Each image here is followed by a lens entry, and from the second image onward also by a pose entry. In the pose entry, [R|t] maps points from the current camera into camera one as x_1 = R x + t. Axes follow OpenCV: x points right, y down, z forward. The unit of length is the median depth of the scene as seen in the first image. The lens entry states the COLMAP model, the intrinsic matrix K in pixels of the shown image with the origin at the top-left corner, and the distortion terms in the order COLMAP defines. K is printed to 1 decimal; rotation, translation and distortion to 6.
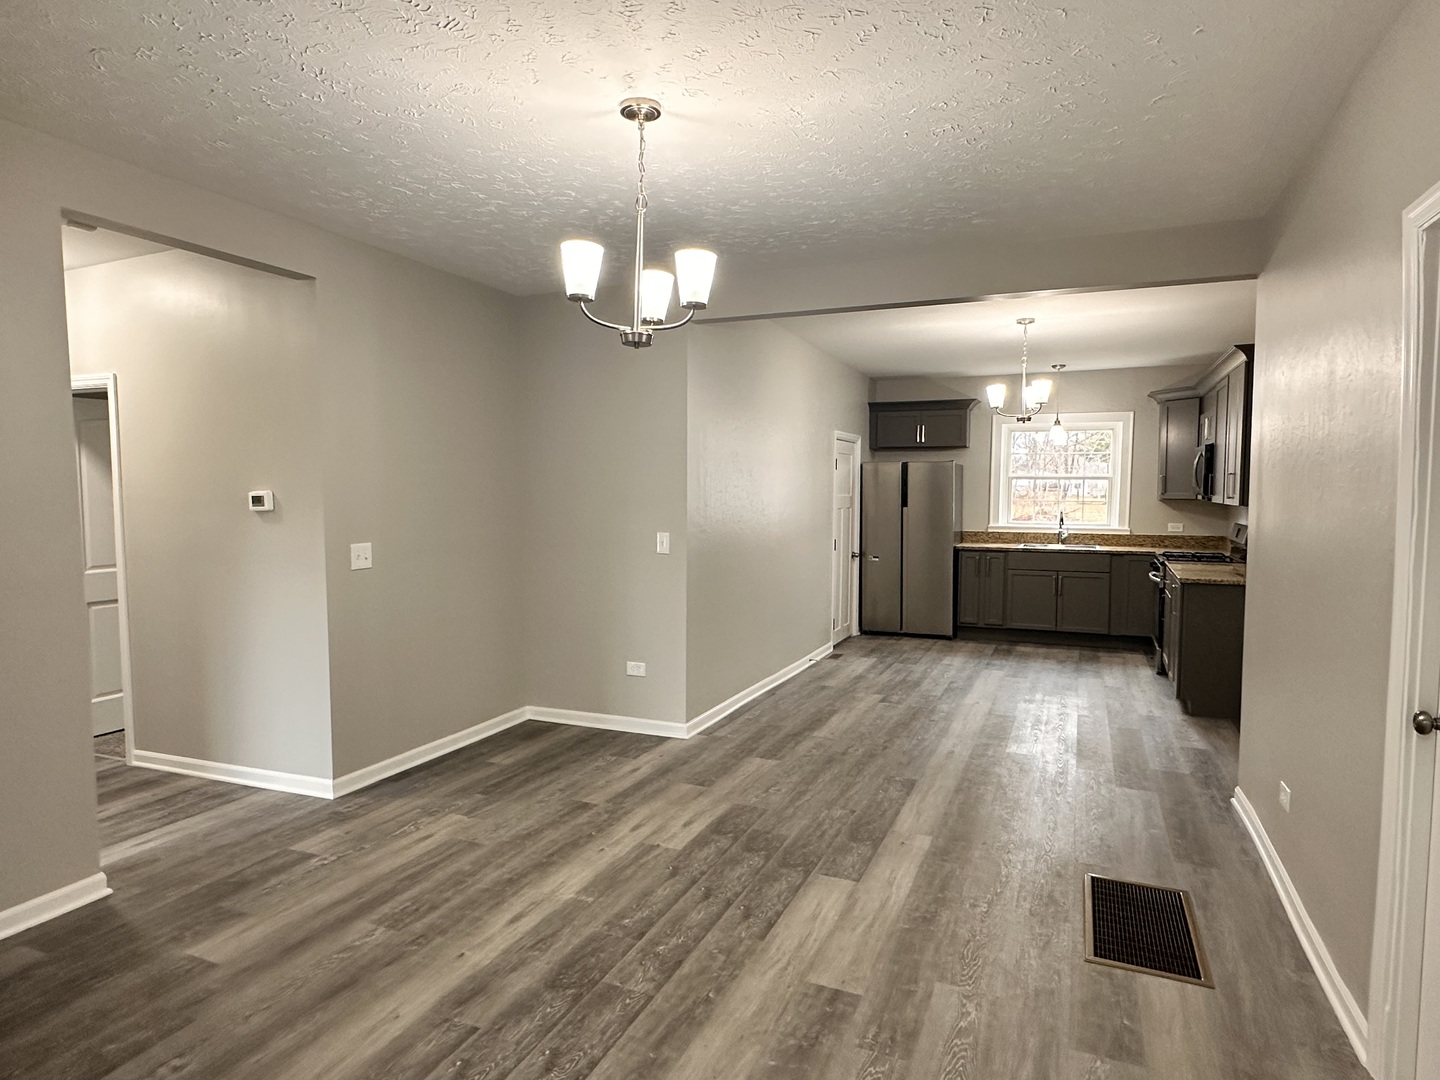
lens RADIAL K [[849.4, 0, 720.0], [0, 849.4, 540.0], [0, 0, 1]] dist [0.001679, 0.001148]
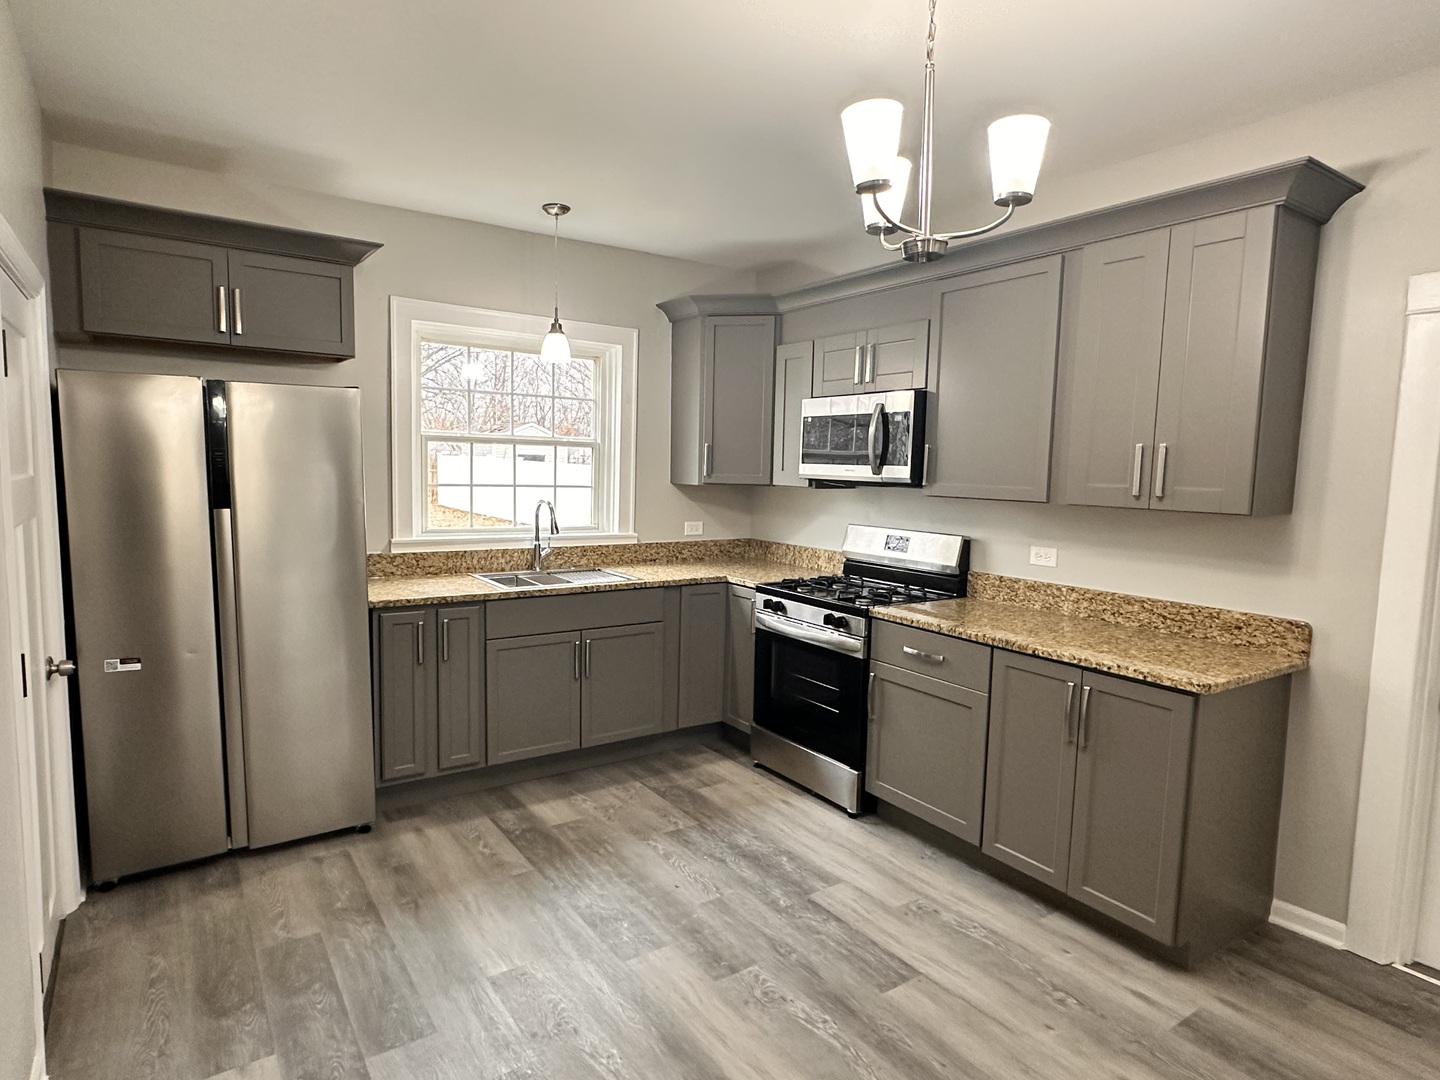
lens RADIAL K [[823.9, 0, 720.0], [0, 823.9, 540.0], [0, 0, 1]] dist [-0.002128, -0.001220]
pose [[0.536618, -0.064698, 0.841341, 0.091751], [0.029477, 0.997885, 0.057935, -0.091305], [-0.843310, -0.006289, 0.537391, 1.492735]]
